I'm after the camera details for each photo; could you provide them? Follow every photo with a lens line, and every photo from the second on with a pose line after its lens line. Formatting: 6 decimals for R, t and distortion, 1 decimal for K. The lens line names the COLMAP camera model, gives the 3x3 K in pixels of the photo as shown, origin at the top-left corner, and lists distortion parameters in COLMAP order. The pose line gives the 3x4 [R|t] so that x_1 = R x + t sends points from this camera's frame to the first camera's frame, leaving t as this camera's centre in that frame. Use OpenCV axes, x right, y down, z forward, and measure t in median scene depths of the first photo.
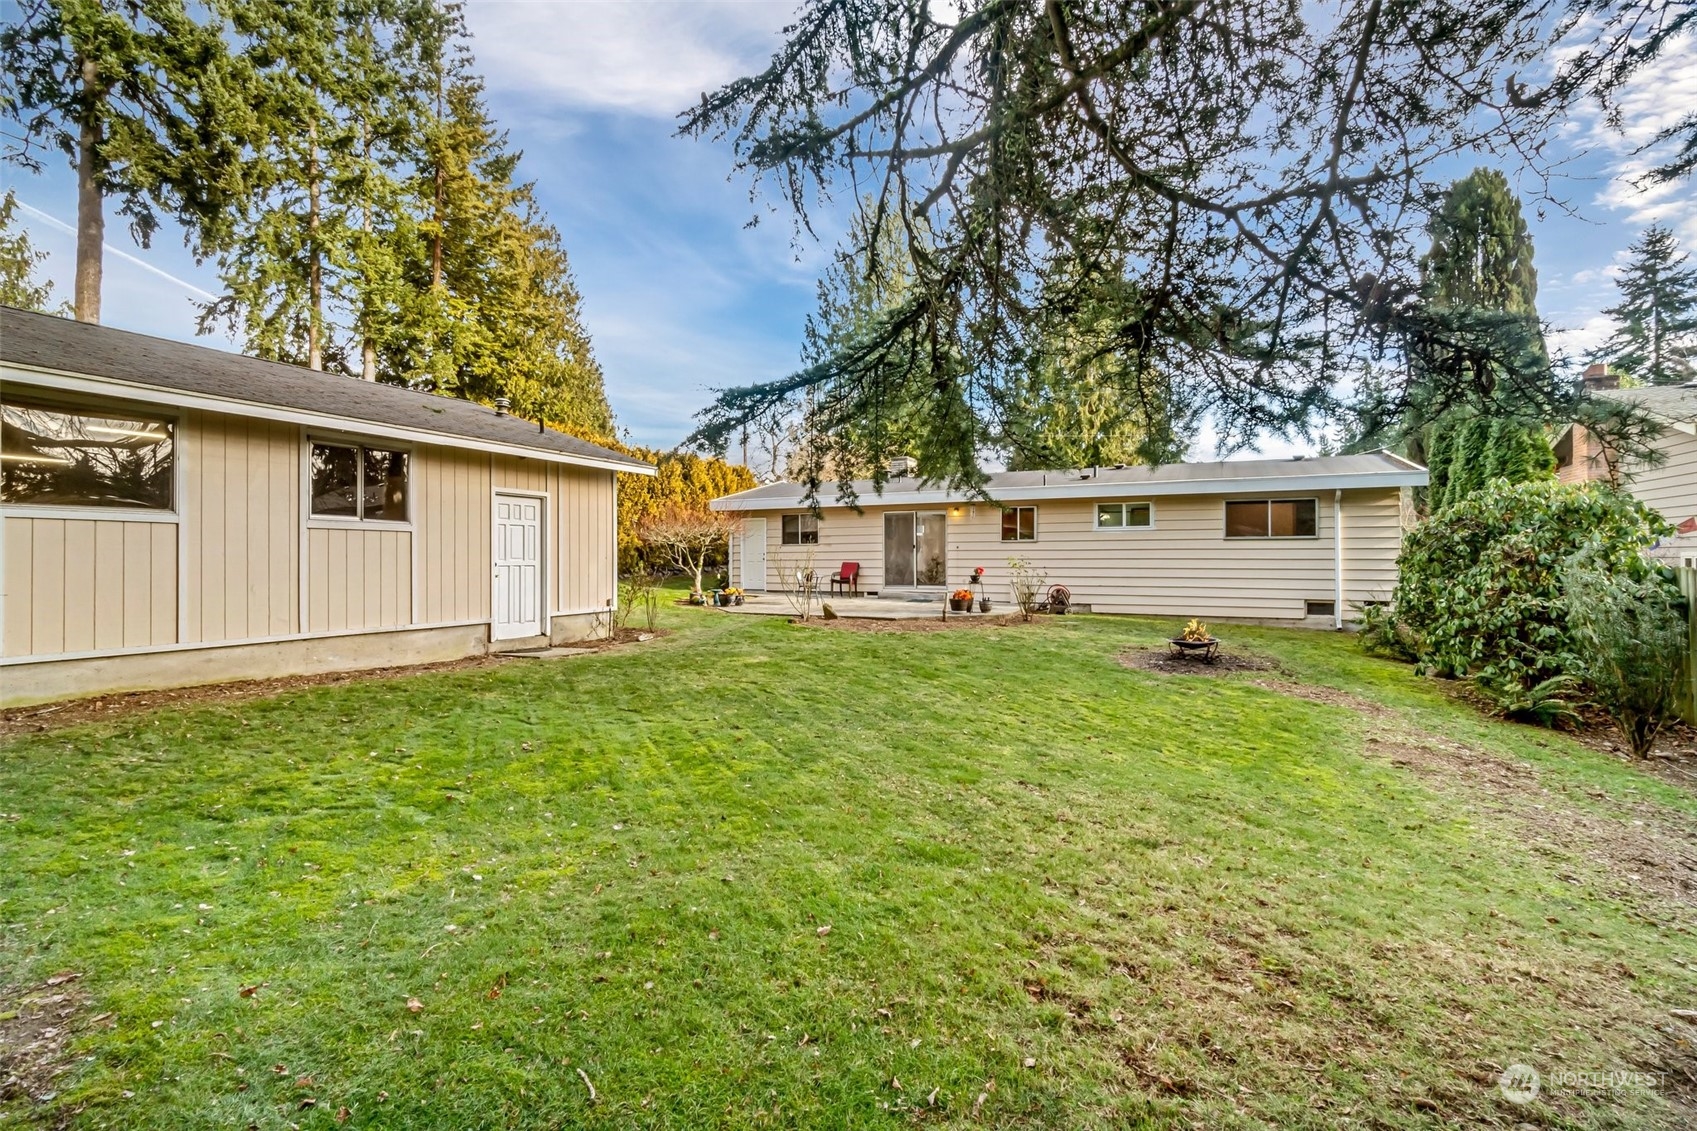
lens RADIAL K [[793.3, 0, 850.8], [0, 793.3, 558.9], [0, 0, 1]] dist [-0.010688, 0.000410]
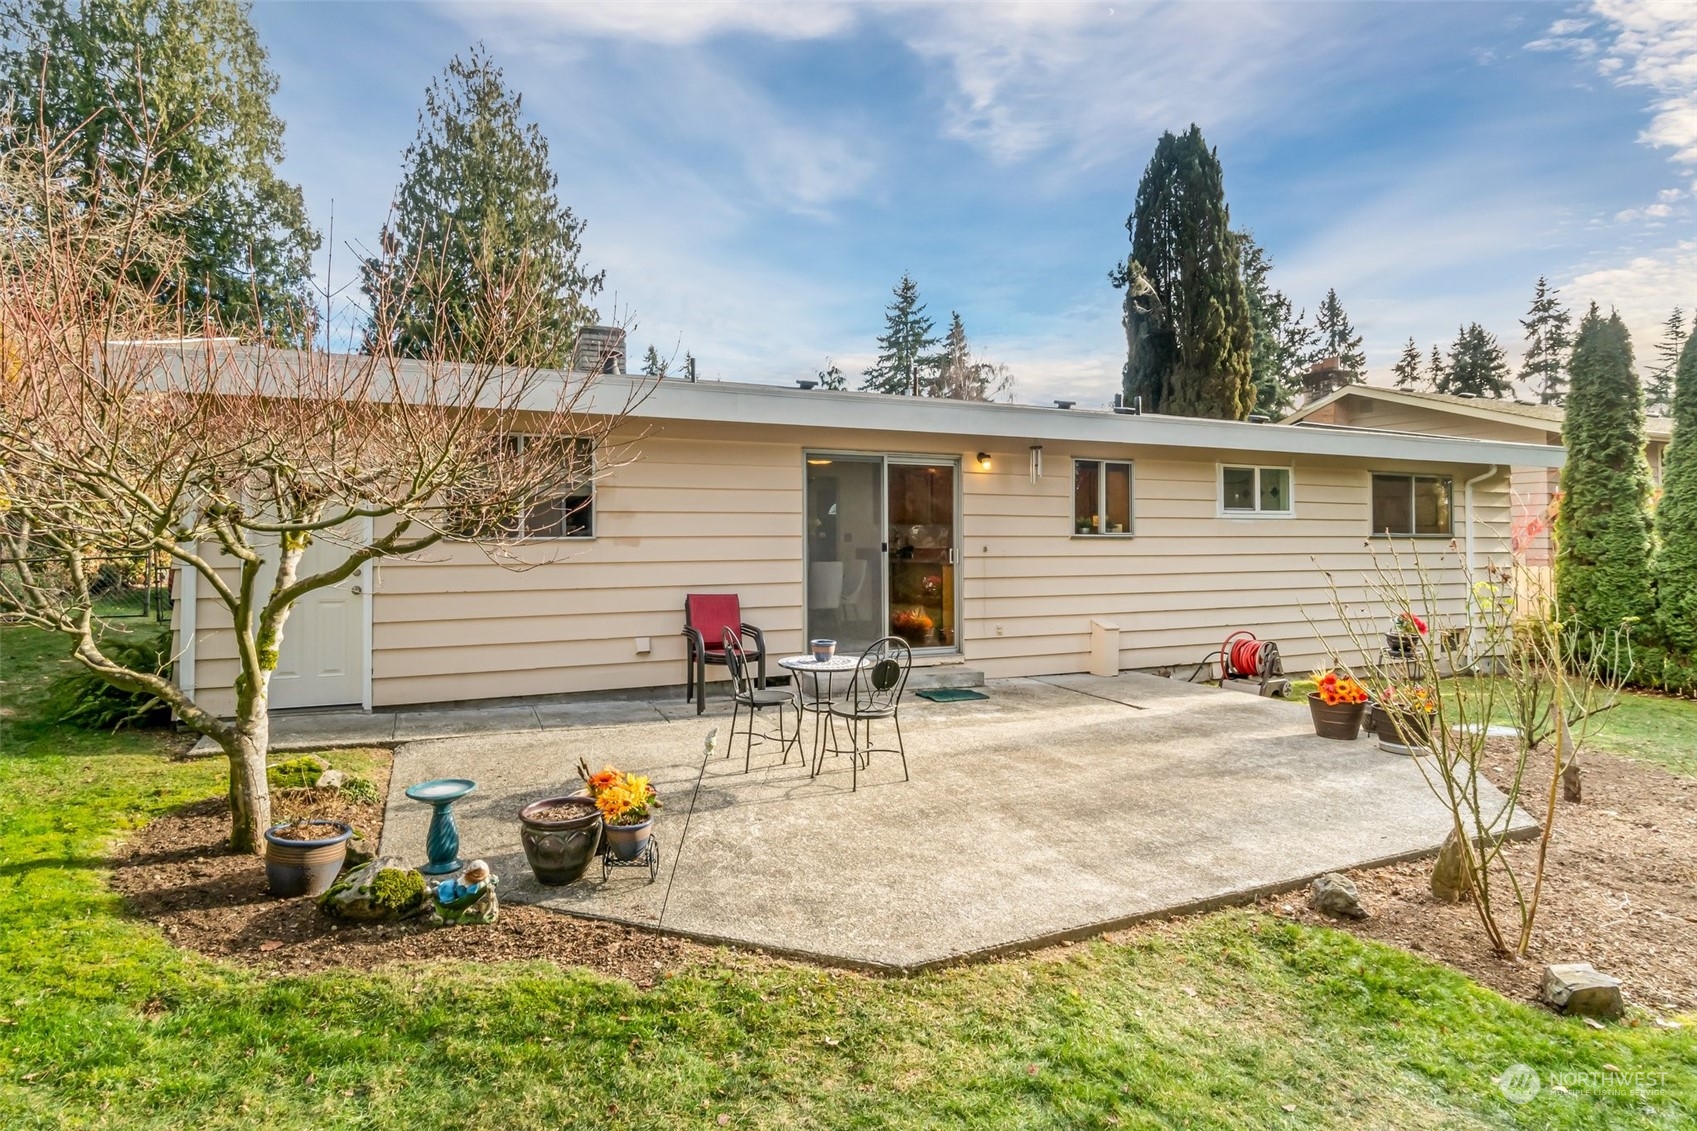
lens RADIAL K [[857.5, 0, 841.3], [0, 857.5, 563.0], [0, 0, 1]] dist [-0.005634, 0.001206]
pose [[0.657169, -0.017903, 0.753530, -0.229018], [0.002121, 0.999758, 0.021903, -0.016434], [-0.753740, -0.012795, 0.657048, 0.712570]]
